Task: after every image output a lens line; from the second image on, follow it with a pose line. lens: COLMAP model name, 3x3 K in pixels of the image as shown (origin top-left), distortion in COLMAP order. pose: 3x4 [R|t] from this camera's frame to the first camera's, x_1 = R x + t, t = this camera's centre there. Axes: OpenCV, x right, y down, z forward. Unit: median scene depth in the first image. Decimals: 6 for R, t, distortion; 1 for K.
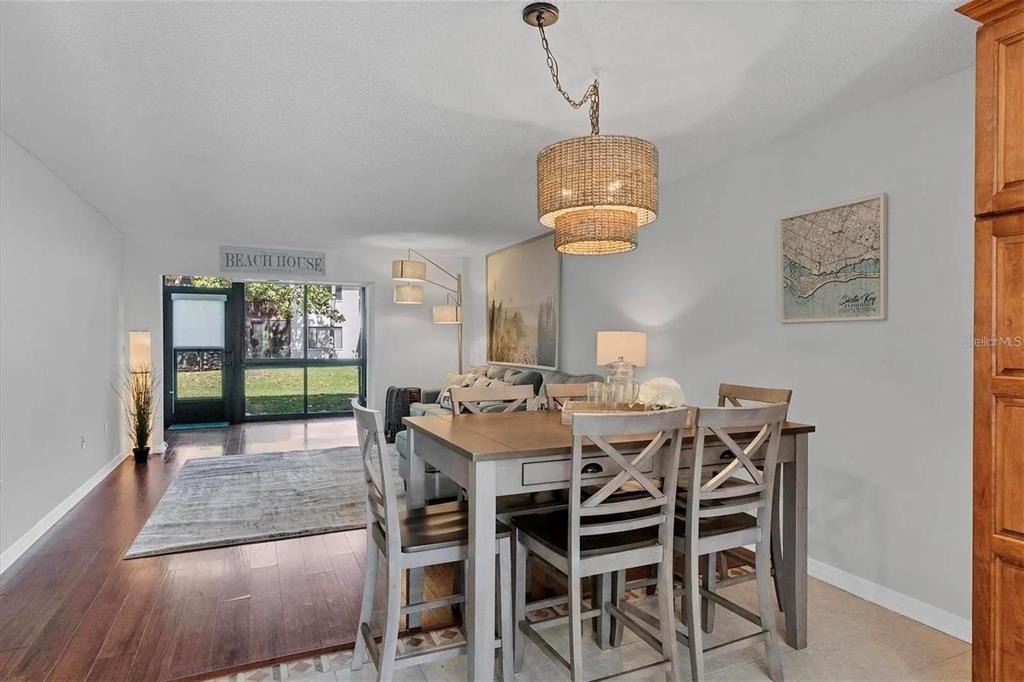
lens RADIAL K [[575.0, 0, 512.0], [0, 575.0, 341.0], [0, 0, 1]] dist [0.002984, 0.001085]
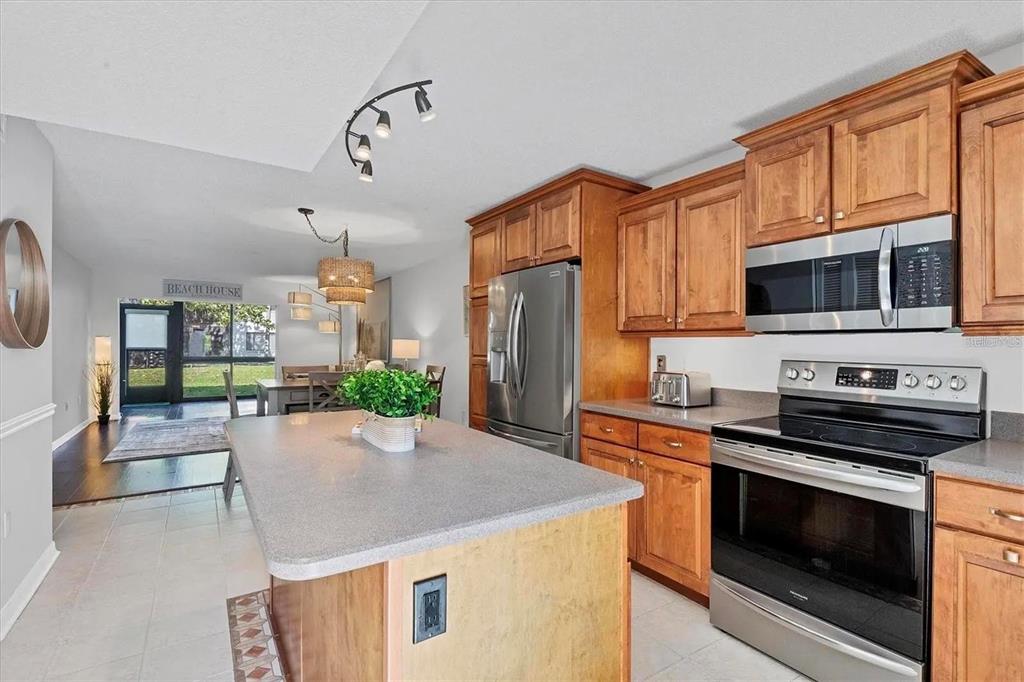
lens RADIAL K [[473.8, 0, 512.0], [0, 473.8, 341.0], [0, 0, 1]] dist [-0.002487, -0.000458]
pose [[0.986992, 0.005987, 0.160656, 0.163993], [-0.004719, 0.999955, -0.008276, -0.000745], [-0.160698, 0.007411, 0.986976, -0.308284]]
